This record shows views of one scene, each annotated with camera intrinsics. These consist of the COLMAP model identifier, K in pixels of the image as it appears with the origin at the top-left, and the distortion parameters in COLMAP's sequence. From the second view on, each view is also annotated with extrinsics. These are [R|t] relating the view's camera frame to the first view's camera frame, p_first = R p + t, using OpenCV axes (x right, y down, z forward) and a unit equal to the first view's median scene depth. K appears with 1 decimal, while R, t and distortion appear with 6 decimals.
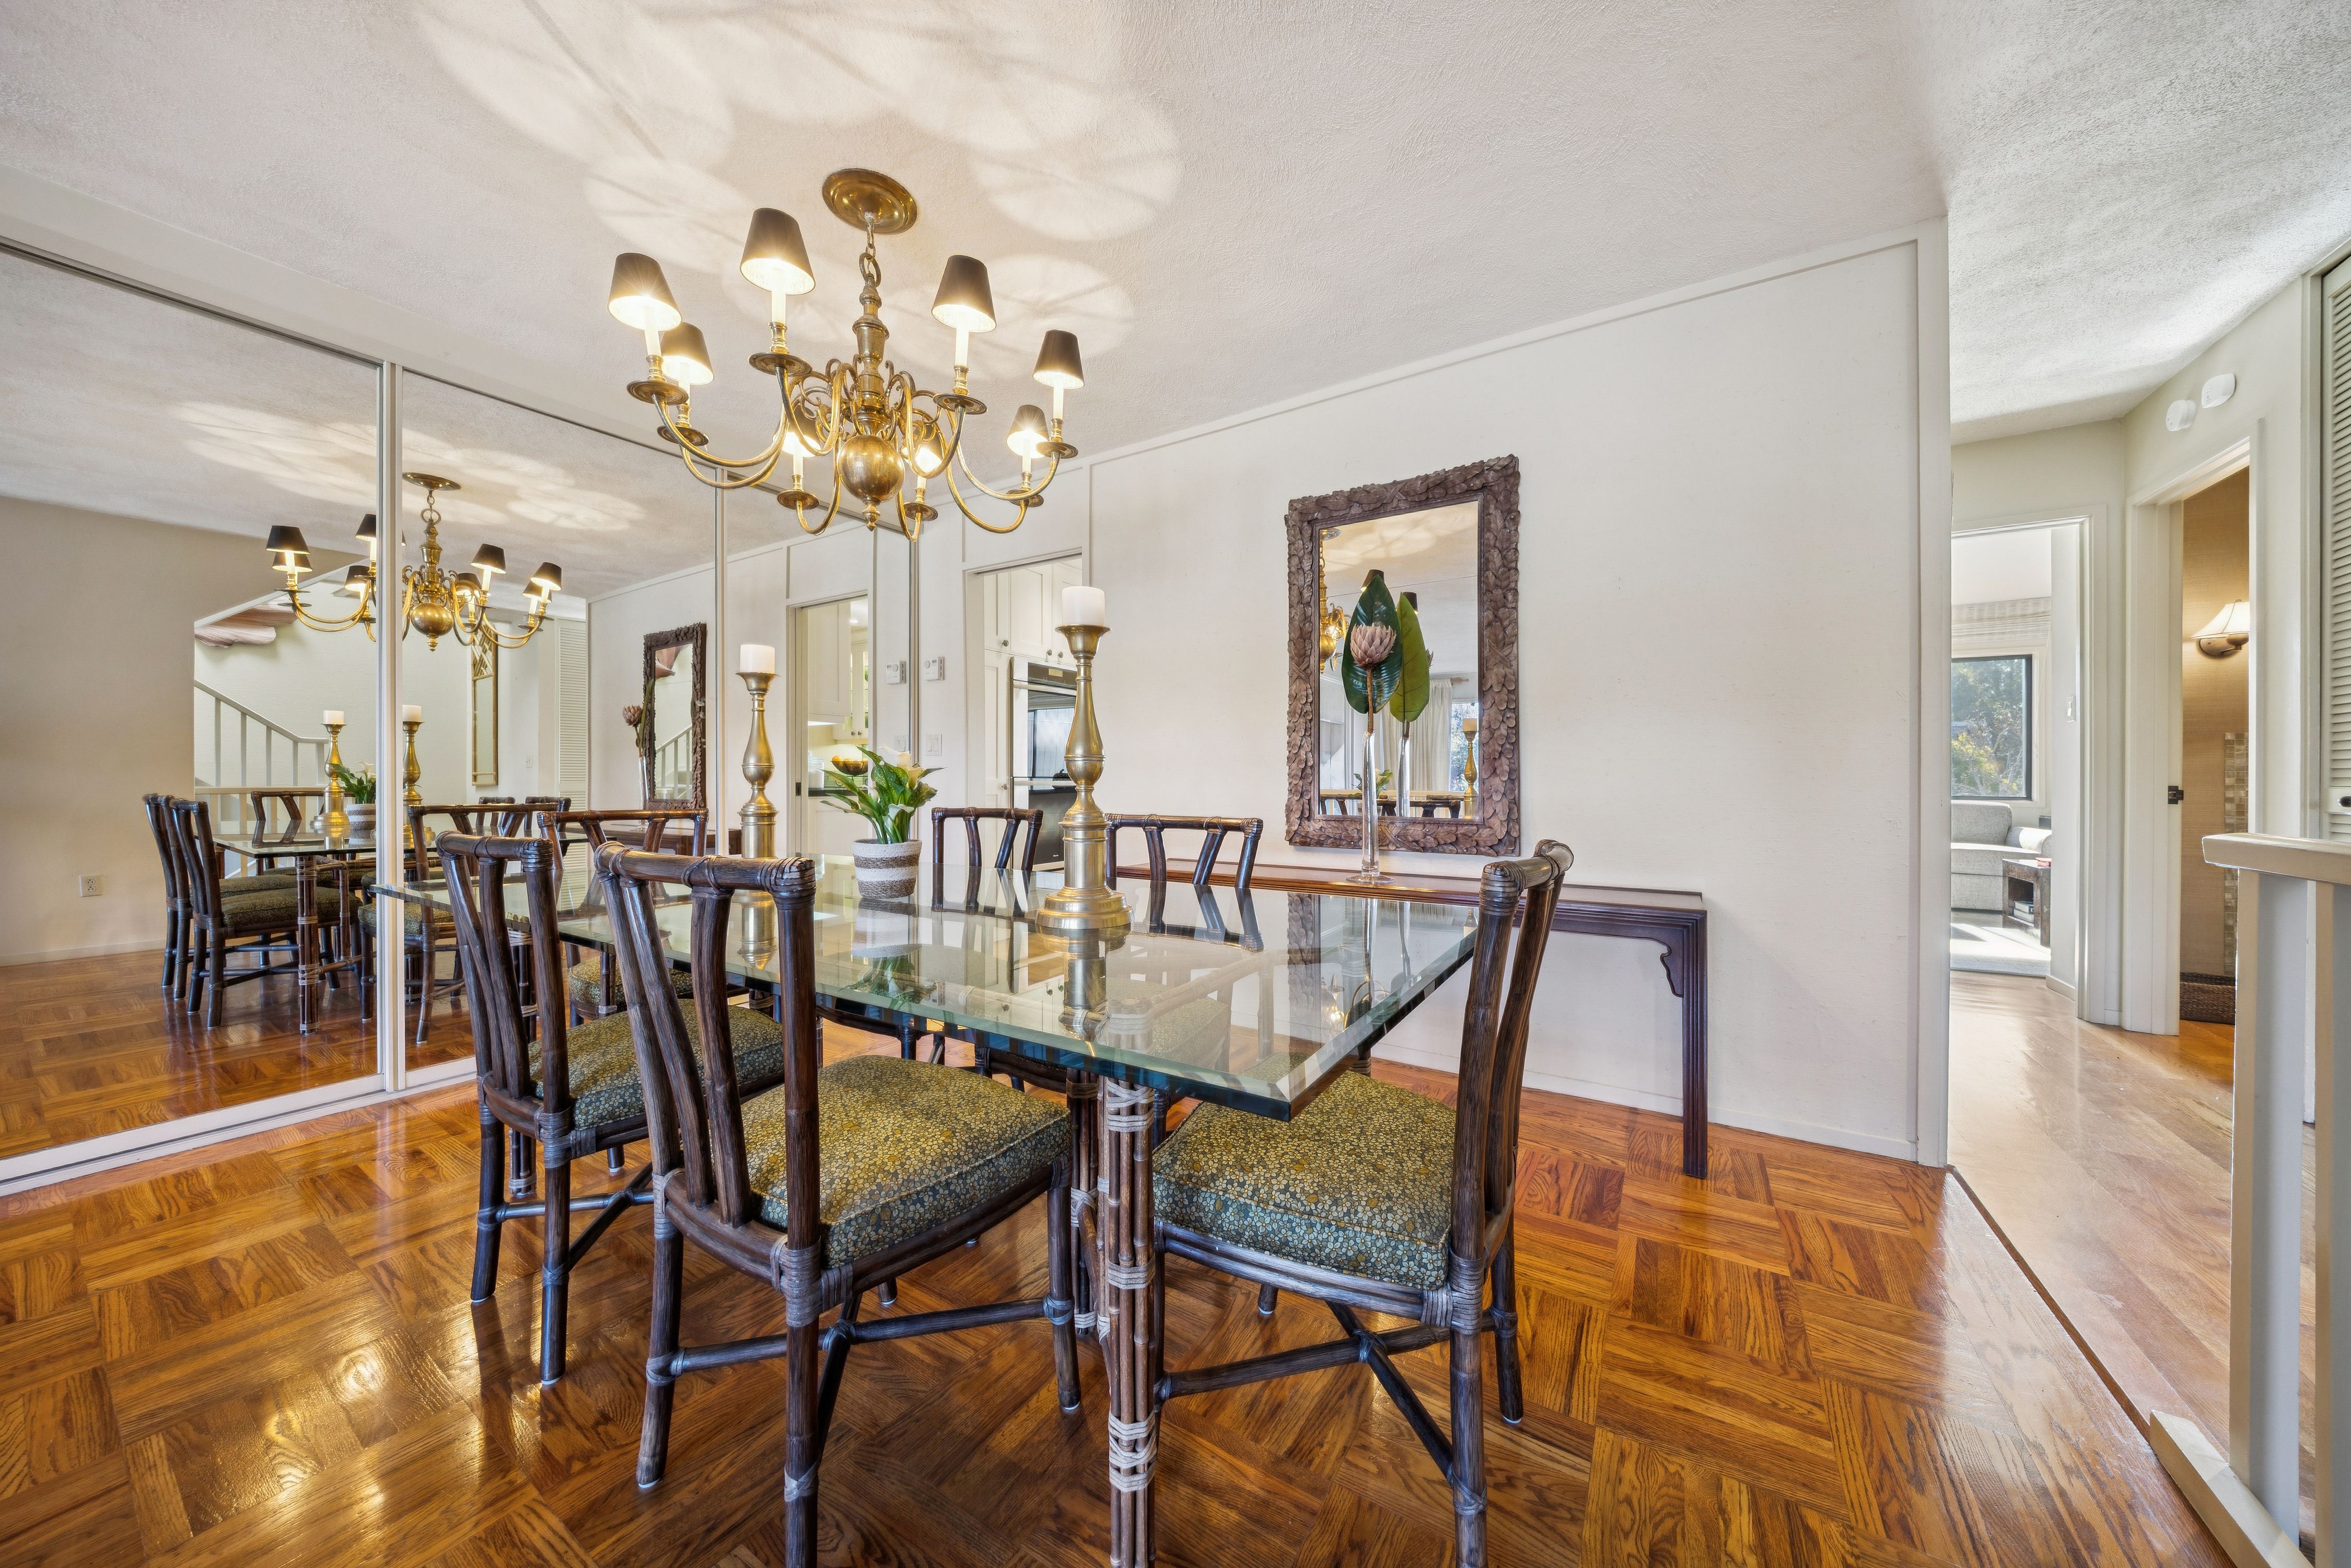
lens RADIAL K [[776.4, 0, 1181.5], [0, 776.4, 767.8], [0, 0, 1]] dist [-0.007271, -0.000081]
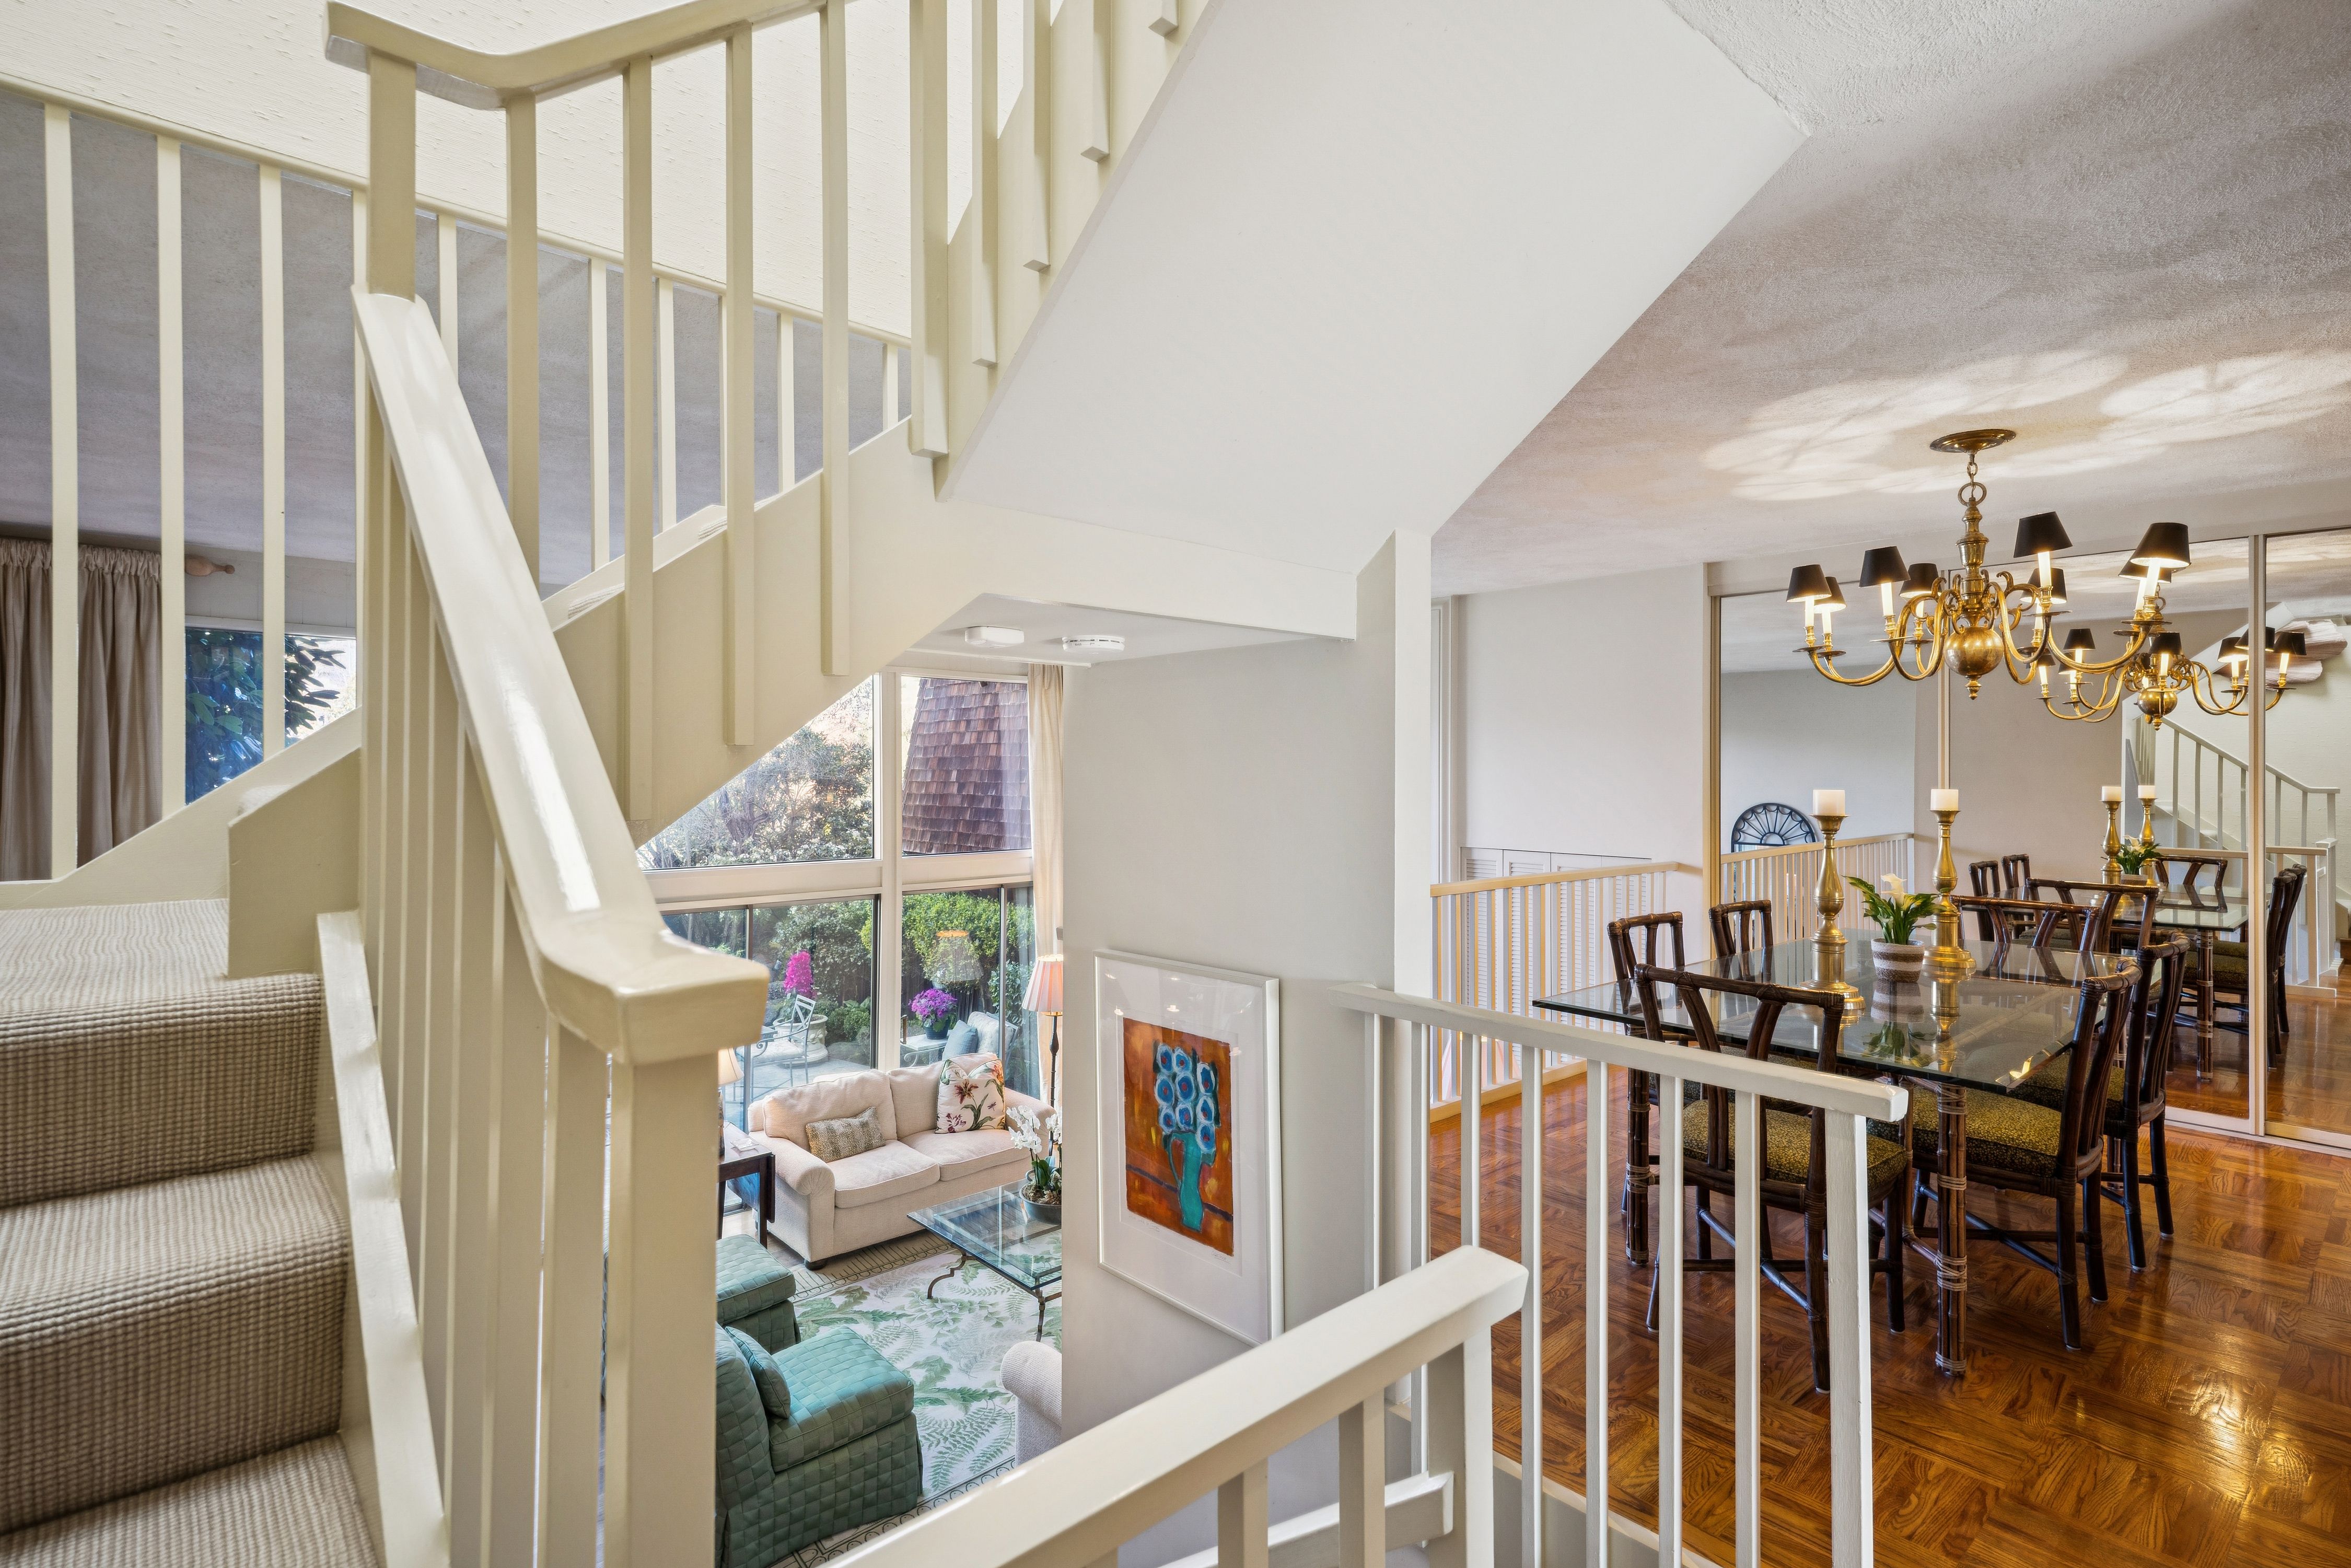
lens RADIAL K [[1109.6, 0, 1176.8], [0, 1109.6, 759.0], [0, 0, 1]] dist [0.015910, -0.013808]
pose [[-0.277361, -0.008617, -0.960727, 1.126736], [0.007022, 0.999915, -0.010995, -0.131721], [0.960740, -0.009796, -0.277277, 0.165808]]
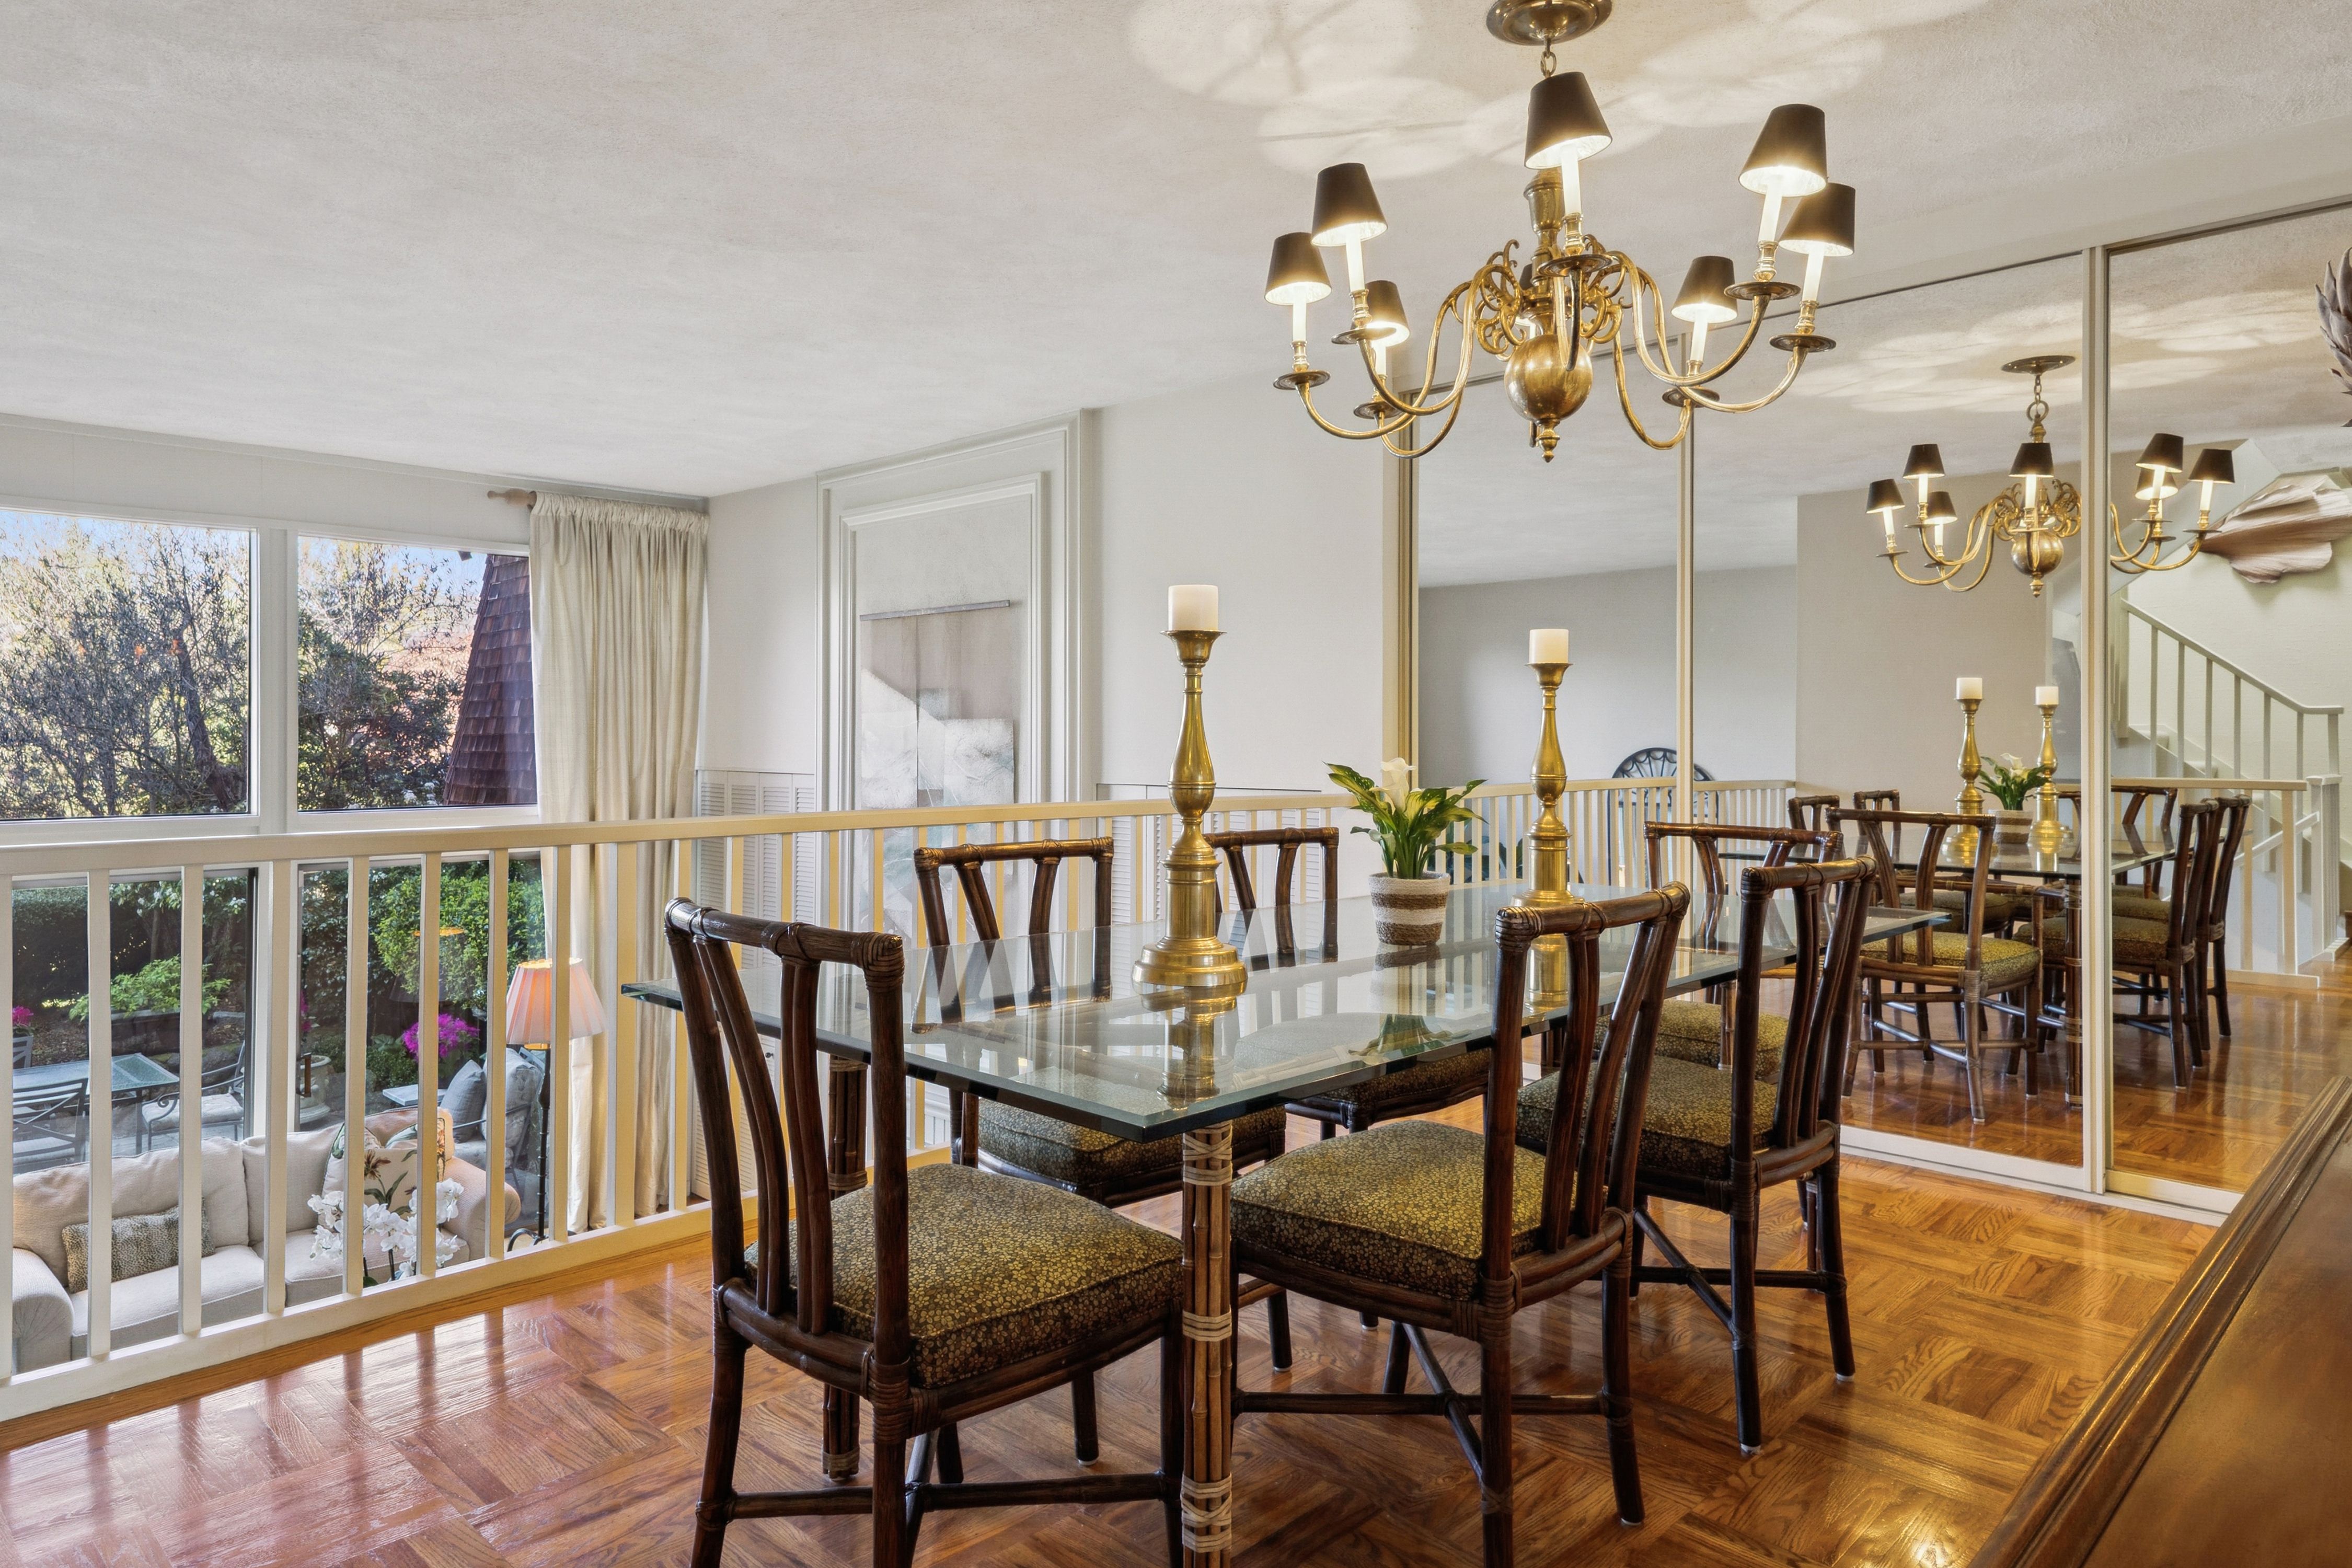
lens RADIAL K [[1406.0, 0, 1176.5], [0, 1406.0, 729.0], [0, 0, 1]] dist [0.020106, -0.010707]
pose [[-0.201628, -0.005820, -0.979445, 0.647503], [0.009680, 0.999922, -0.007934, -0.029384], [0.979414, -0.011081, -0.201556, 0.606134]]
